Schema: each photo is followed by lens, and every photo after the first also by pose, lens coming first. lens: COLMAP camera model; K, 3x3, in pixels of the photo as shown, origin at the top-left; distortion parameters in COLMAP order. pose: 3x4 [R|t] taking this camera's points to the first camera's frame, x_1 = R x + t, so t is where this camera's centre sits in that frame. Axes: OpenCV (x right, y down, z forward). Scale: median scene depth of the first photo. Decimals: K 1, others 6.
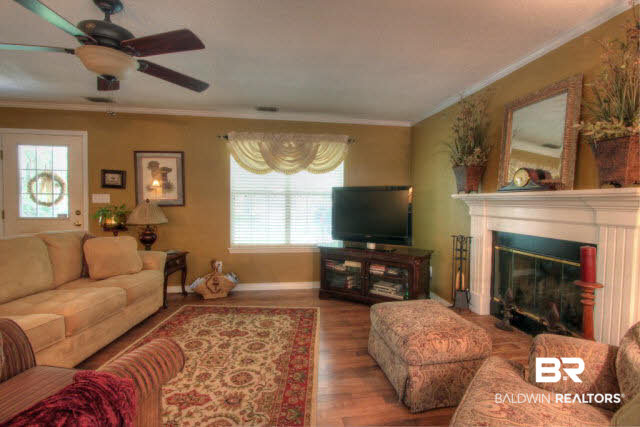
lens RADIAL K [[309.2, 0, 320.4], [0, 309.2, 207.7], [0, 0, 1]] dist [-0.004703, -0.000586]
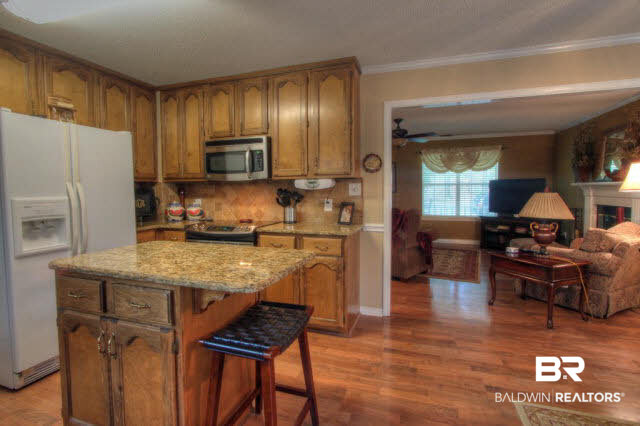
lens RADIAL K [[309.2, 0, 320.4], [0, 309.2, 207.2], [0, 0, 1]] dist [-0.004703, -0.000586]
pose [[0.891557, 0.009398, -0.452811, -0.016052], [0.006232, 0.999435, 0.033015, 0.016680], [0.452866, -0.032257, 0.890995, -0.805566]]
